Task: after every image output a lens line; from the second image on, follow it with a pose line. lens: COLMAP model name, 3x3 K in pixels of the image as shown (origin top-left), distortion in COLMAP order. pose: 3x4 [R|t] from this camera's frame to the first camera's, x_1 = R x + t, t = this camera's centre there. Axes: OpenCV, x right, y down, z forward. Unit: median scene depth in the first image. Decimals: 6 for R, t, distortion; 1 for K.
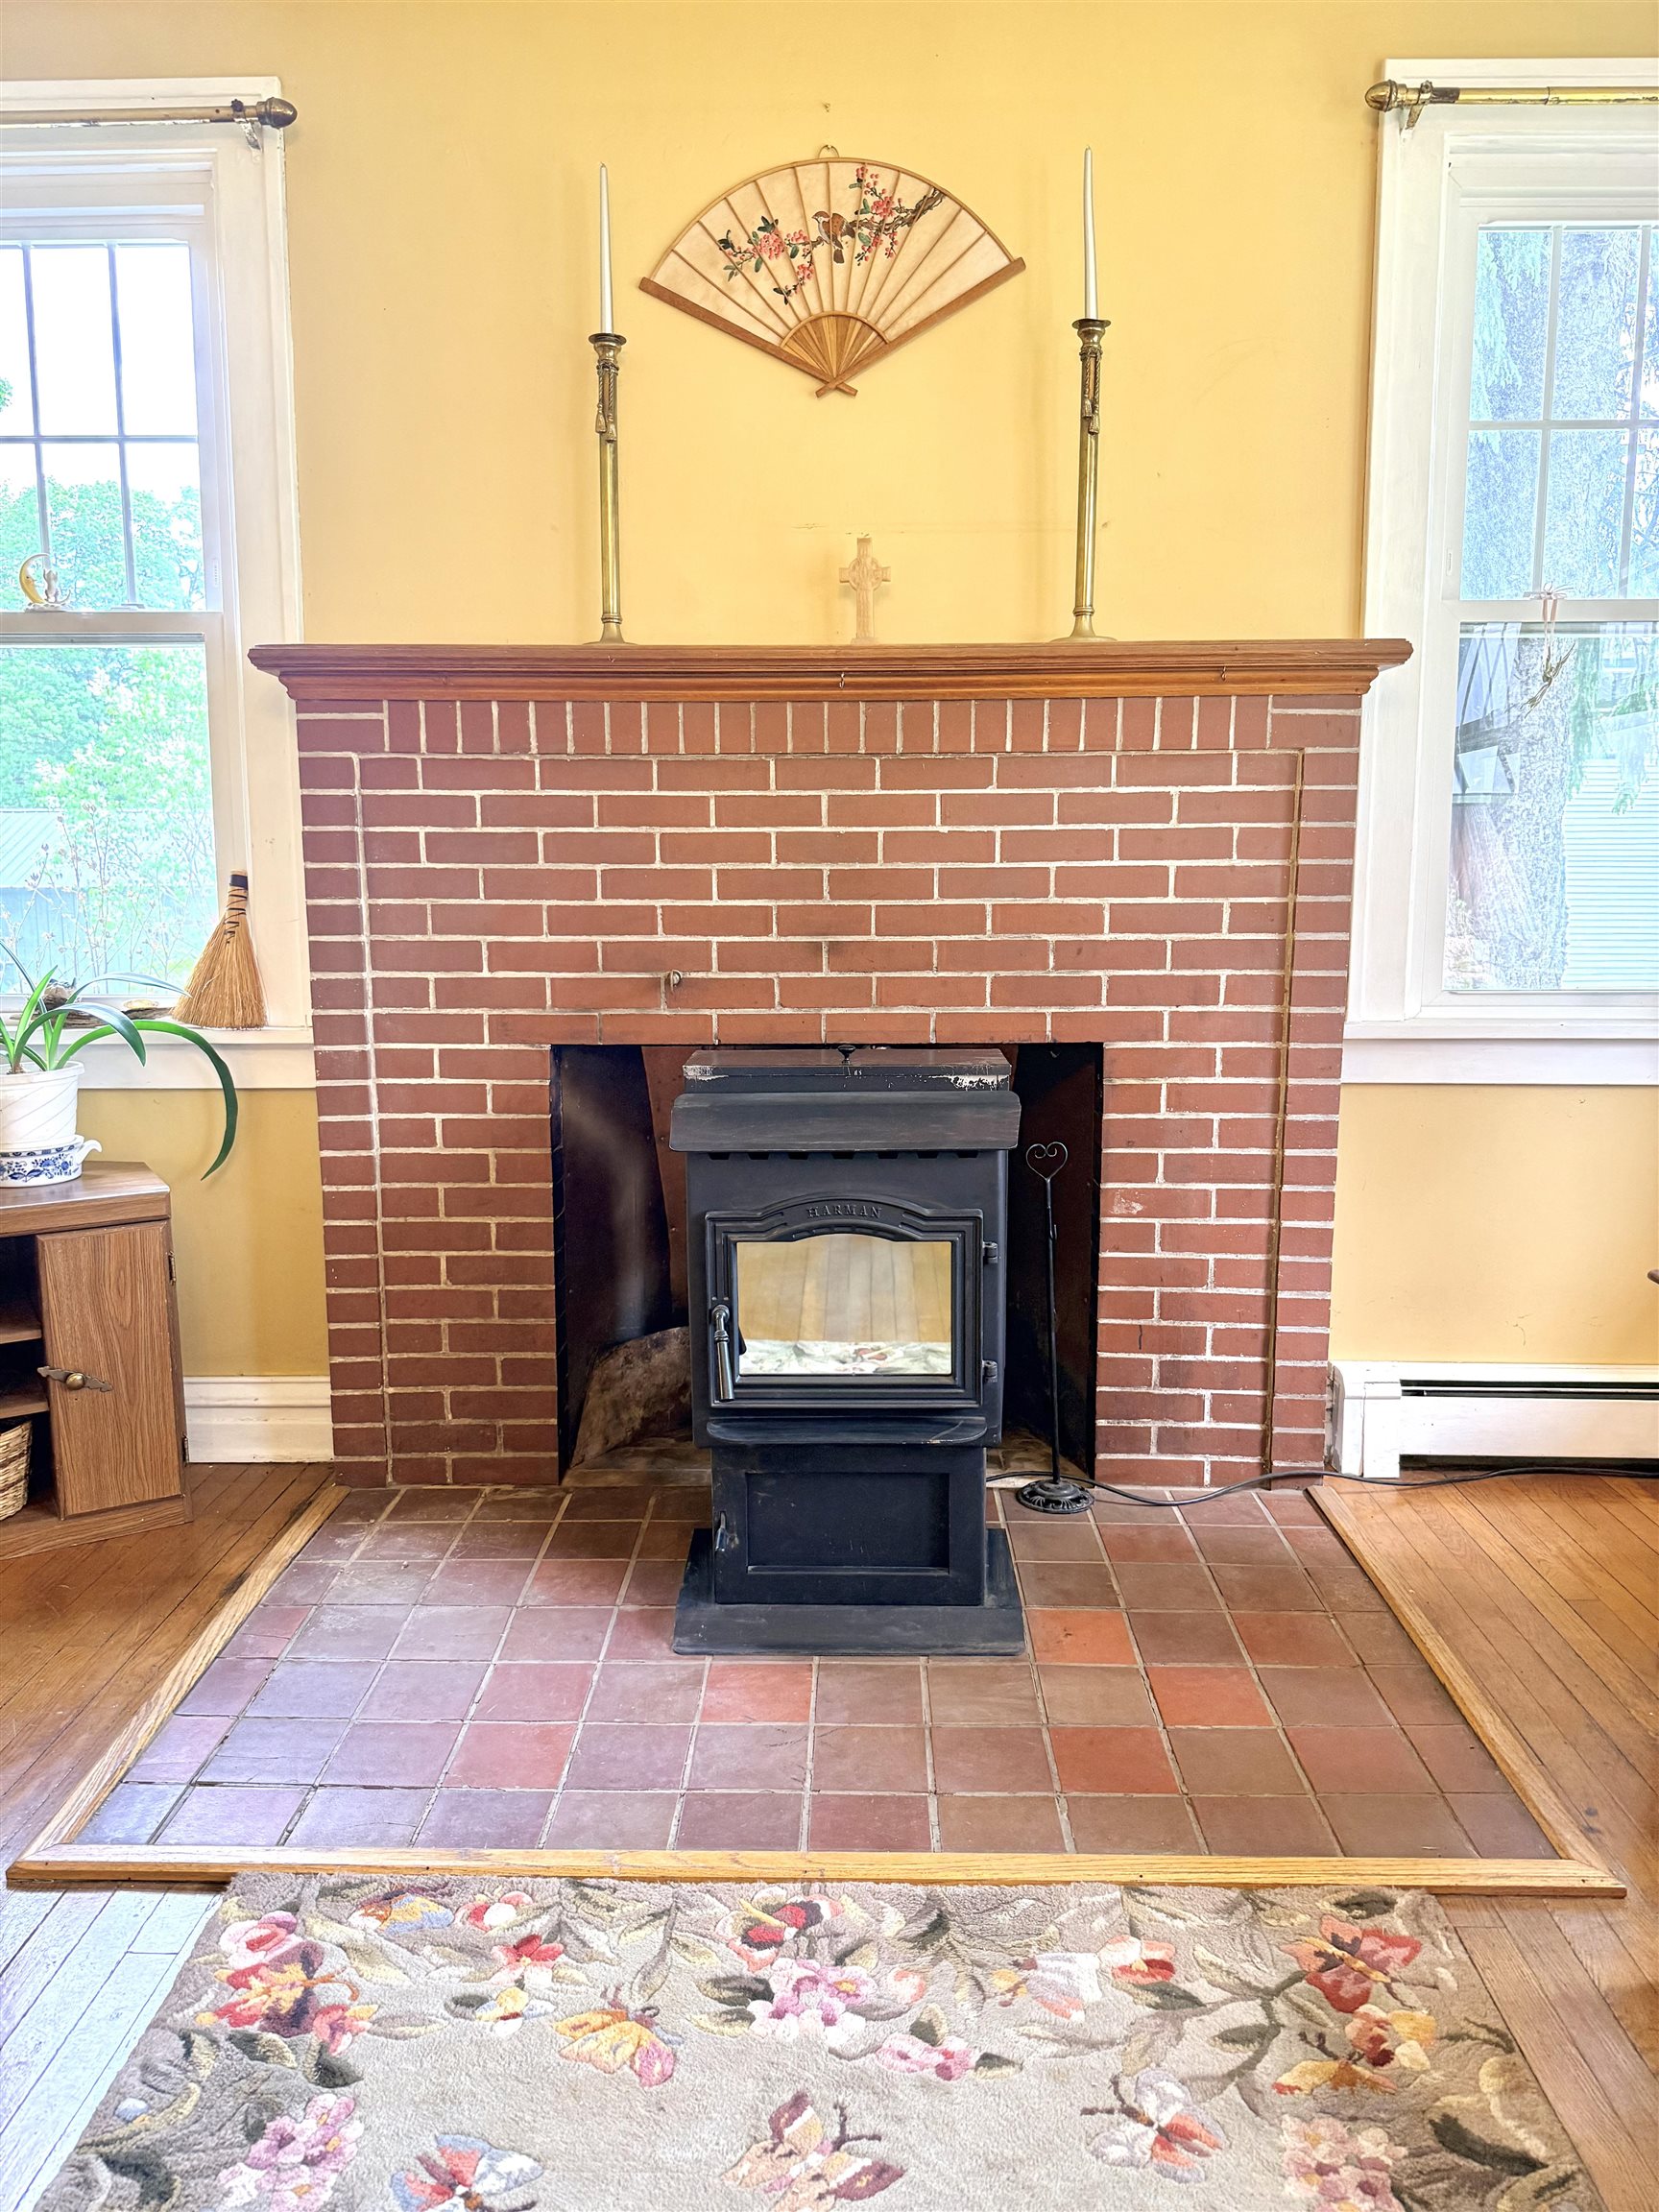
lens RADIAL K [[1562.9, 0, 822.8], [0, 1562.9, 1111.9], [0, 0, 1]] dist [0.008526, -0.012312]
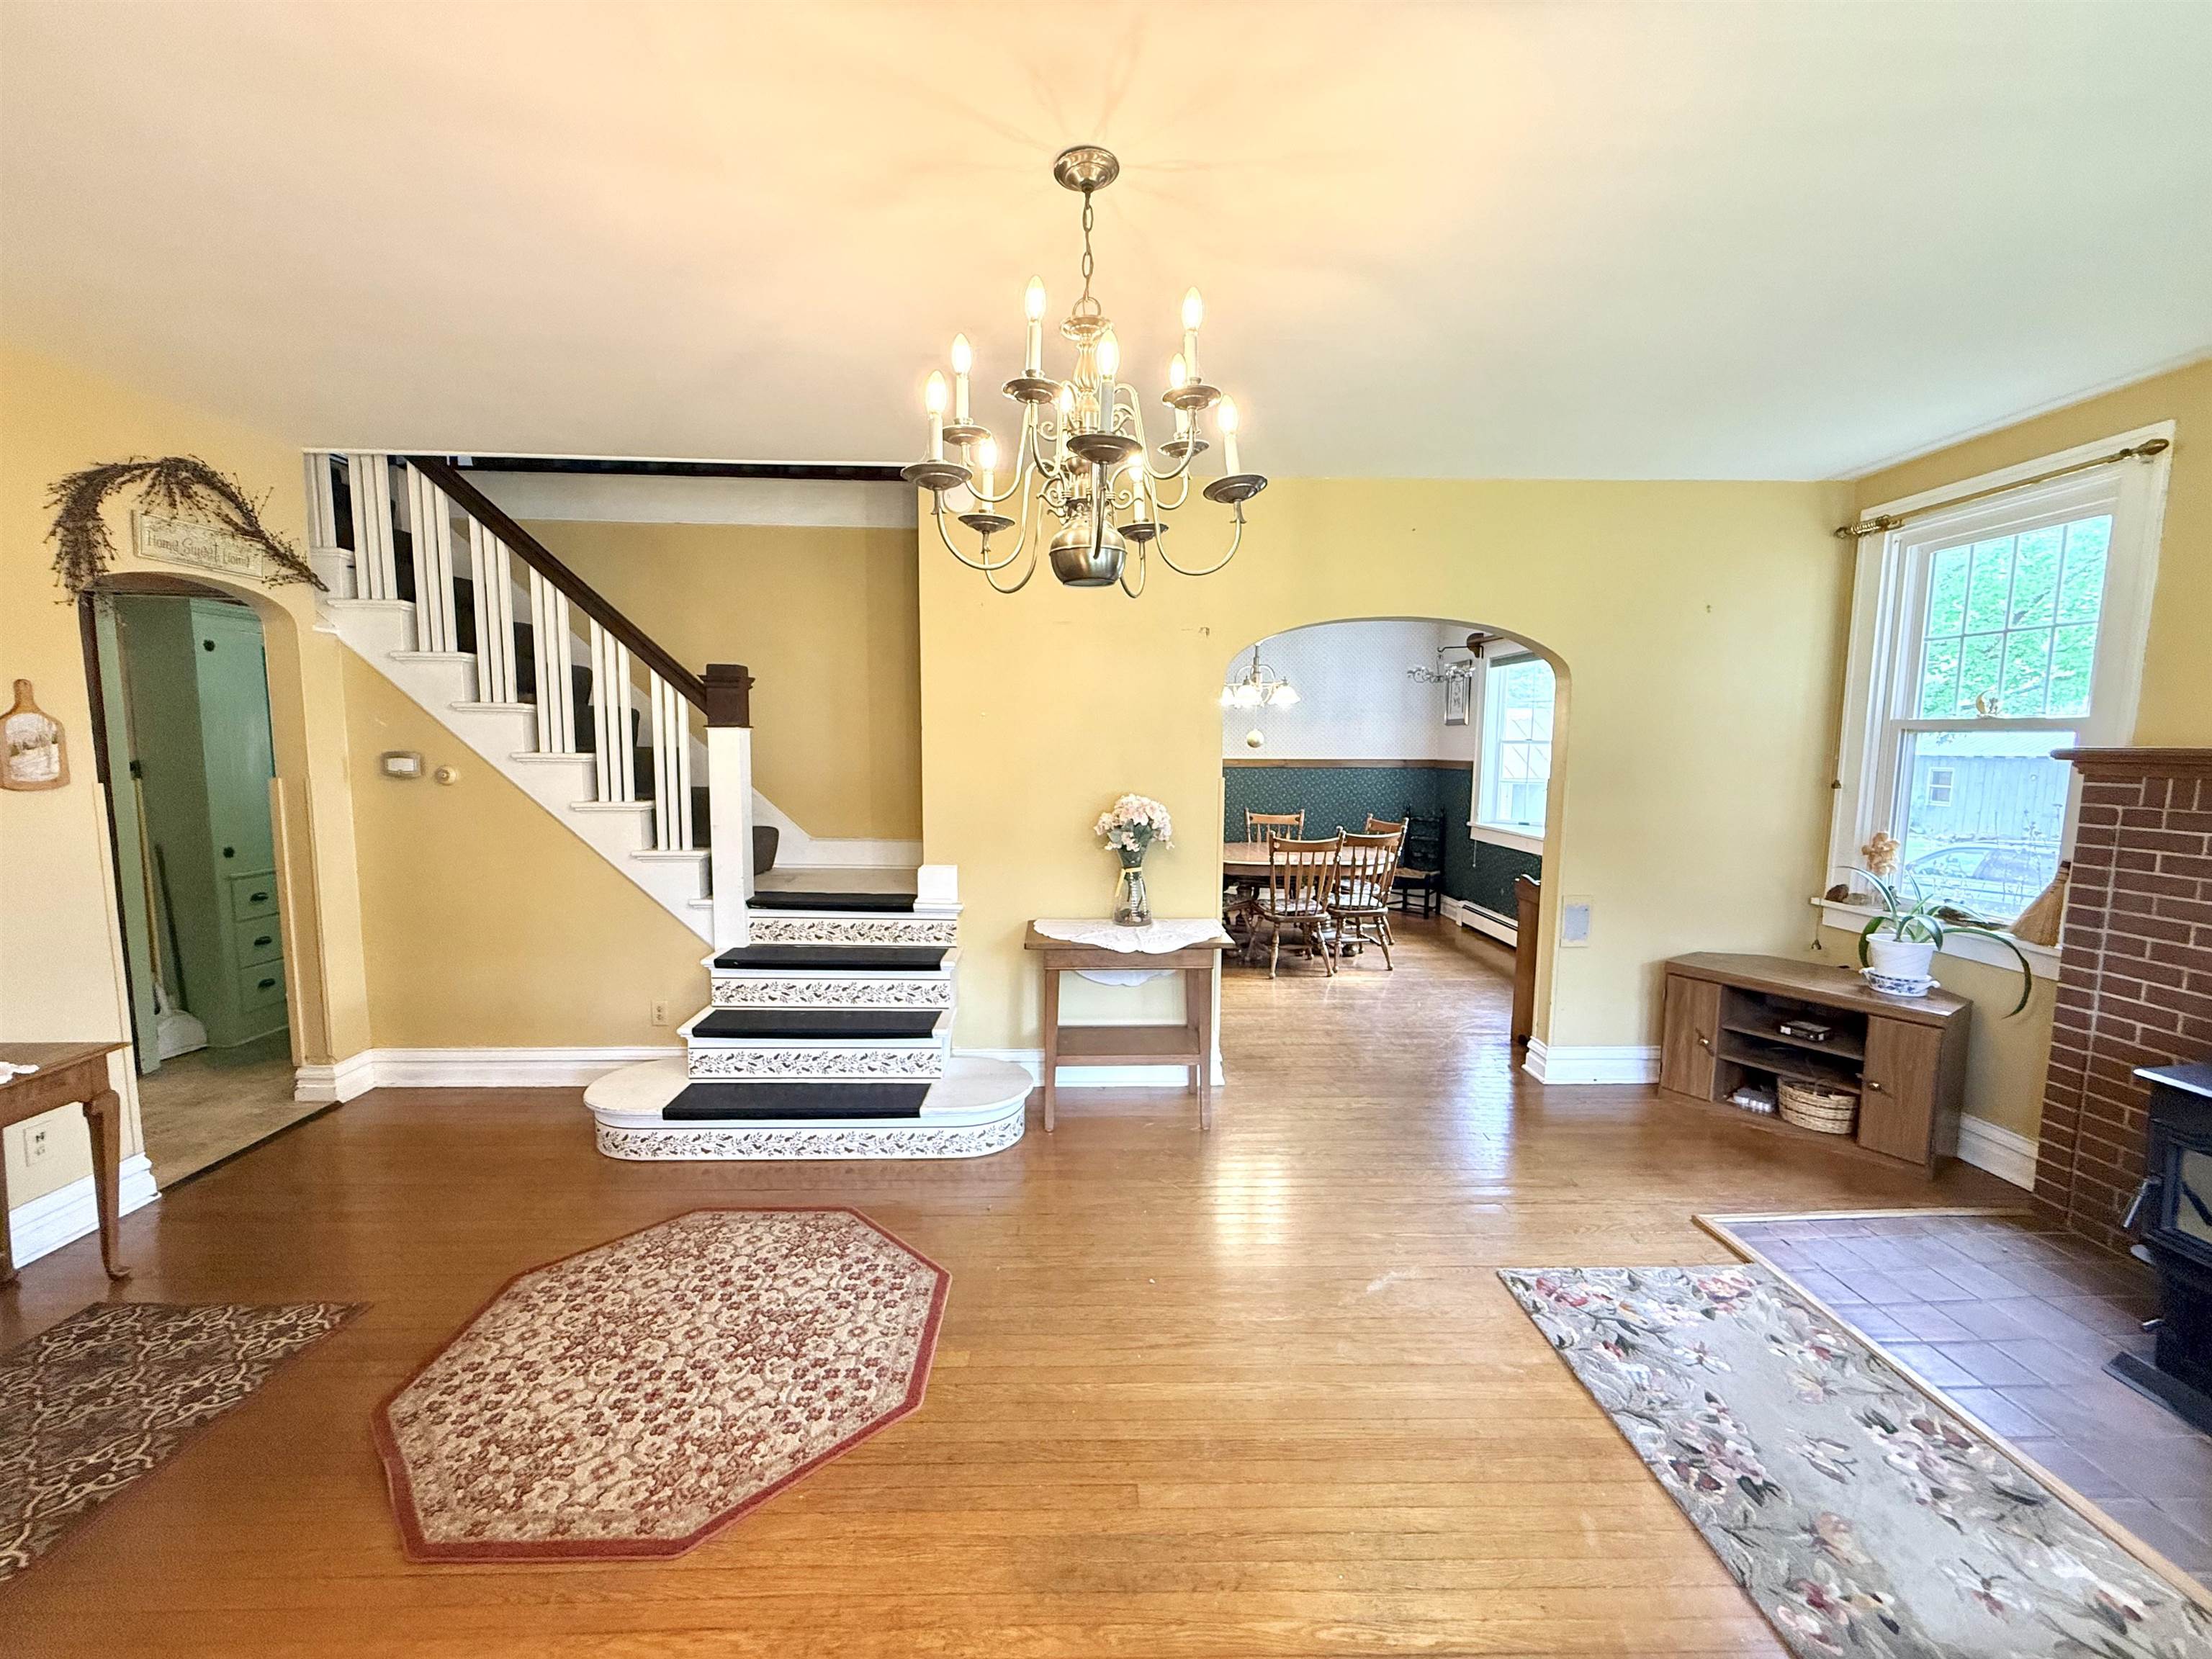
lens RADIAL K [[889.2, 0, 1096.4], [0, 889.2, 837.4], [0, 0, 1]] dist [0.001518, -0.000318]
pose [[0.043435, 0.112316, -0.992723, 0.626269], [-0.150374, 0.983075, 0.104645, -0.126200], [0.987675, 0.144734, 0.059590, -0.168726]]
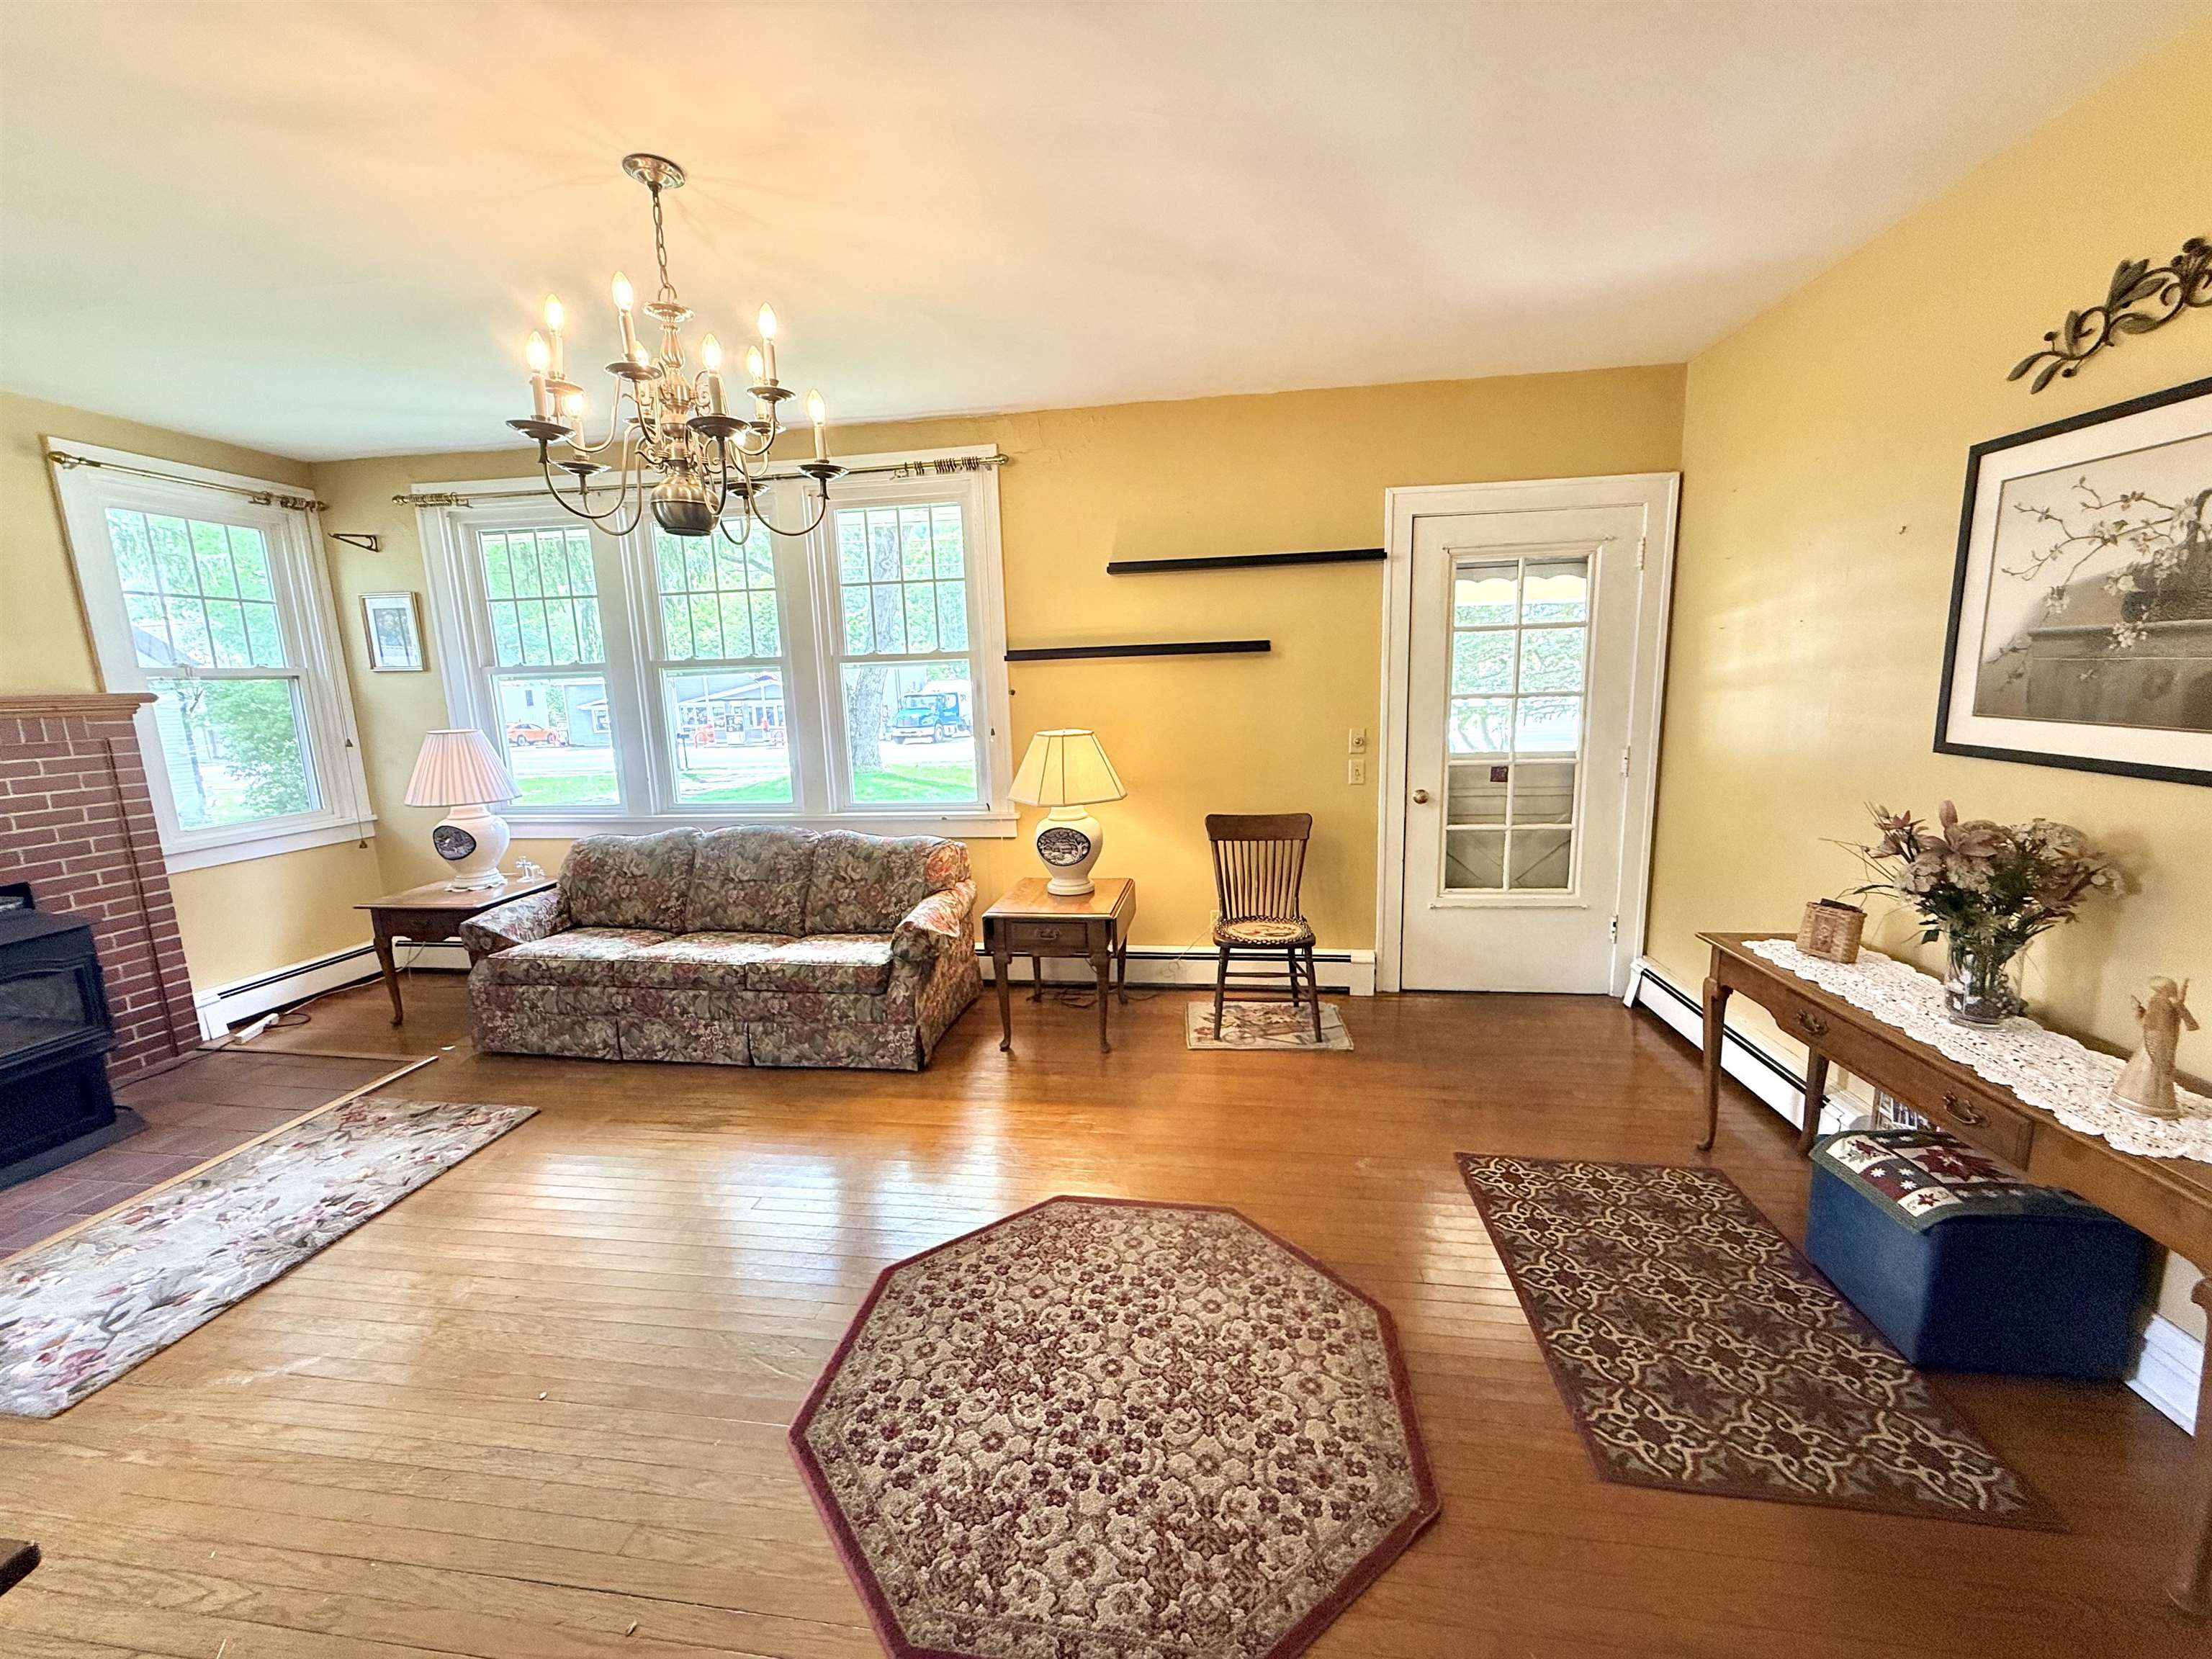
lens RADIAL K [[889.2, 0, 1090.4], [0, 889.2, 828.8], [0, 0, 1]] dist [0.001518, -0.000318]
pose [[0.129178, -0.160331, 0.978574, -0.743298], [0.161753, 0.977032, 0.138726, -0.042509], [-0.978340, 0.140366, 0.152145, -0.561664]]
